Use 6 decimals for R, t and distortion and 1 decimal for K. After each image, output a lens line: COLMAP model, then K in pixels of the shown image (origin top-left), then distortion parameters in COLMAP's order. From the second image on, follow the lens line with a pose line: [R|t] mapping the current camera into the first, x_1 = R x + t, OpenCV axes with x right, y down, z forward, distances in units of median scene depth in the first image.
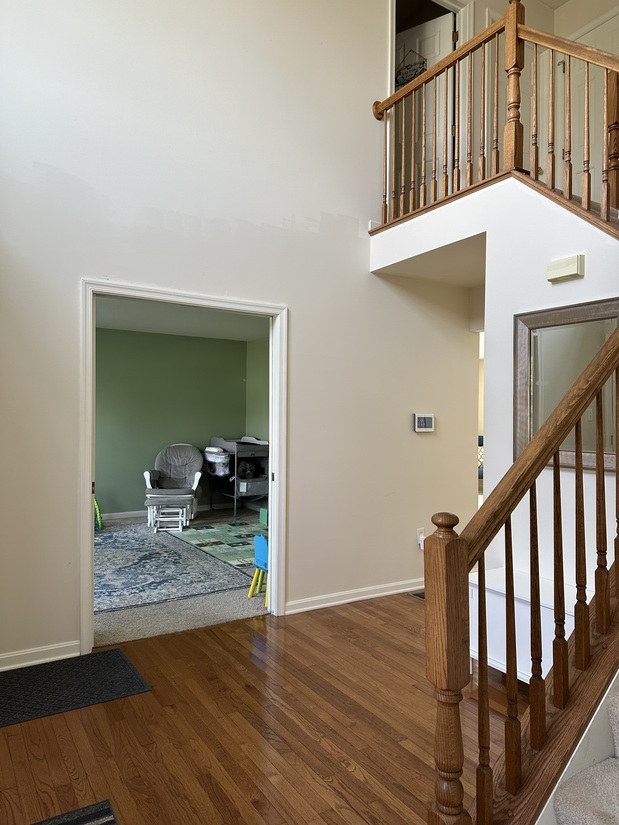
lens RADIAL K [[583.0, 0, 309.5], [0, 583.0, 412.5], [0, 0, 1]] dist [0.135942, -0.192401]
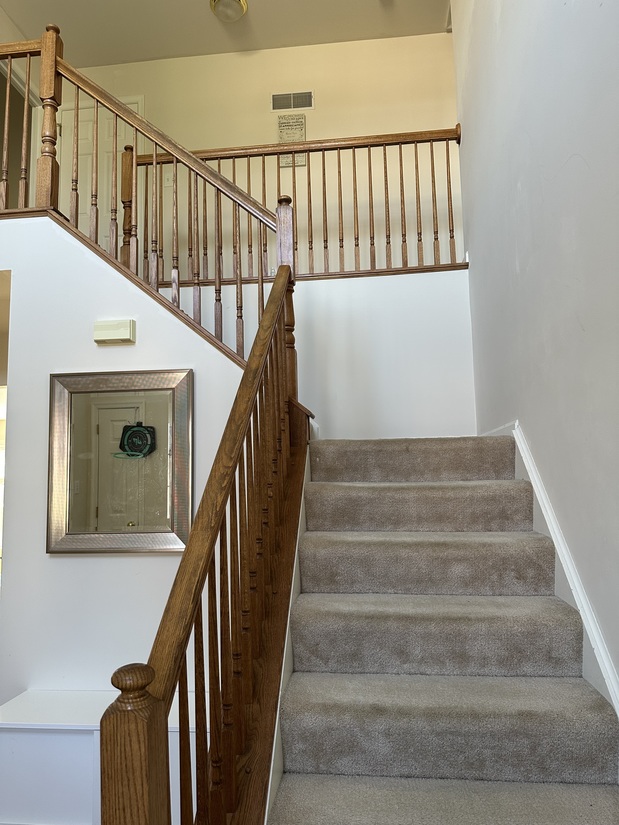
lens RADIAL K [[583.0, 0, 309.5], [0, 583.0, 412.5], [0, 0, 1]] dist [0.135942, -0.192401]
pose [[0.626331, 0.061451, 0.777131, -0.078479], [0.026845, 0.994597, -0.100282, -0.015734], [-0.779094, 0.083672, 0.621298, 0.191513]]
